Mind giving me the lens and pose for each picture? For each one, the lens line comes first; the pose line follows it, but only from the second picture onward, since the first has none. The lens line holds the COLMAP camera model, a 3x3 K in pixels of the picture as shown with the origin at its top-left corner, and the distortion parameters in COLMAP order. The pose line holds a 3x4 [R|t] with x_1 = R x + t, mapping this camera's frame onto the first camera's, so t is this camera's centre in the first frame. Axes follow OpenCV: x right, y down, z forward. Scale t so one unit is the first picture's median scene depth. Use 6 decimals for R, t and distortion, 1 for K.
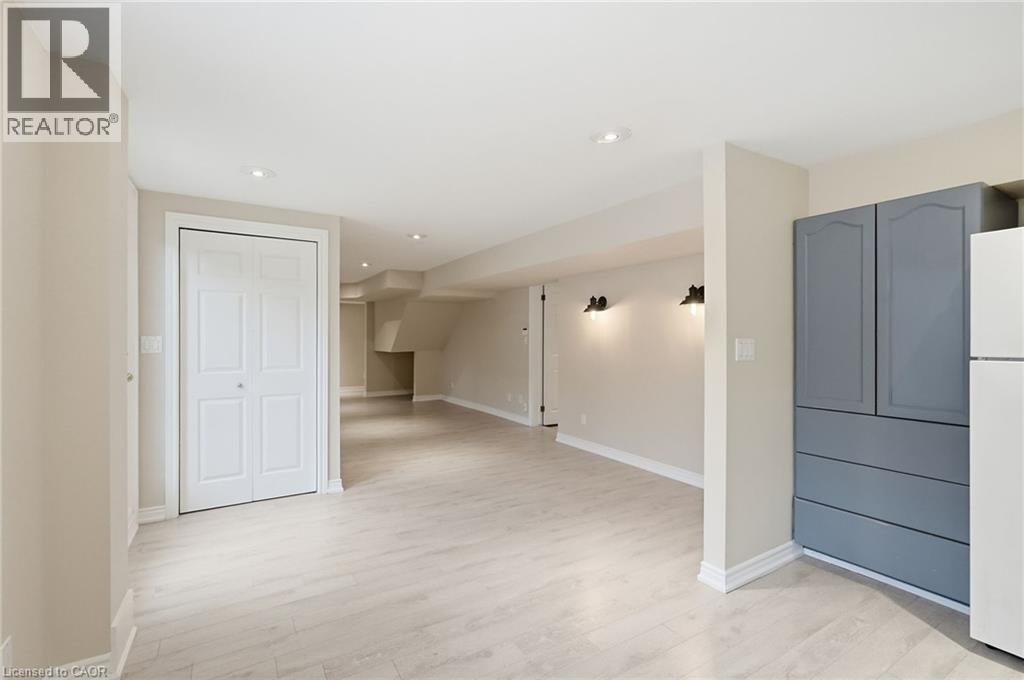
lens RADIAL K [[462.6, 0, 514.6], [0, 462.6, 337.4], [0, 0, 1]] dist [-0.006135, 0.000419]
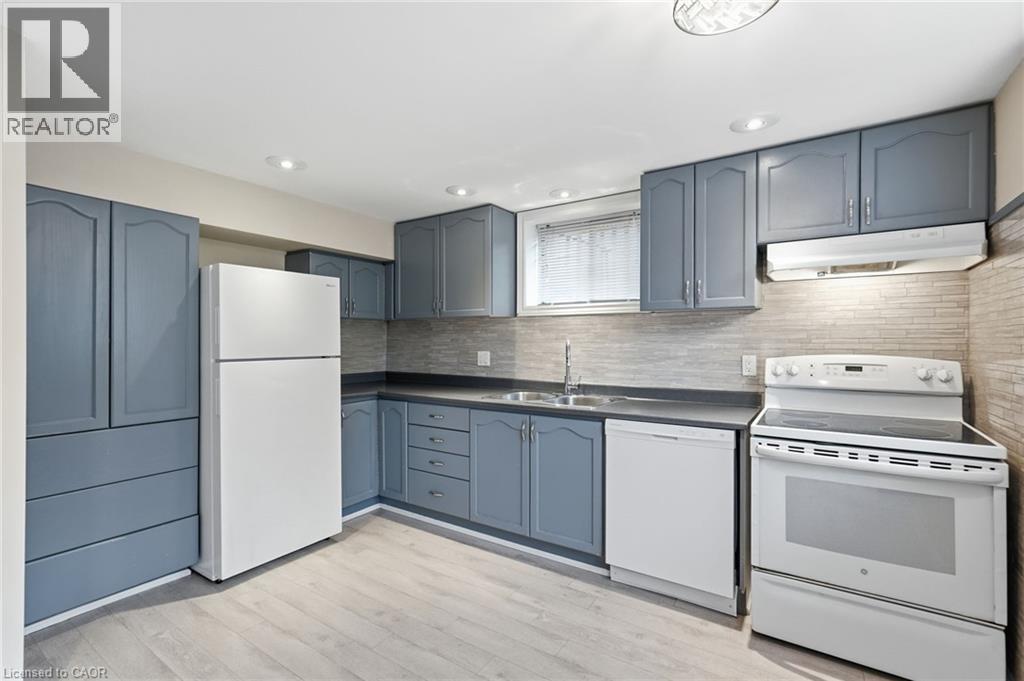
lens RADIAL K [[462.6, 0, 513.7], [0, 462.6, 341.9], [0, 0, 1]] dist [-0.006135, 0.000419]
pose [[-0.420201, -0.001477, 0.907430, -0.422298], [0.000815, 0.999998, 0.002005, -0.005494], [-0.907431, 0.001582, -0.420198, 0.682943]]
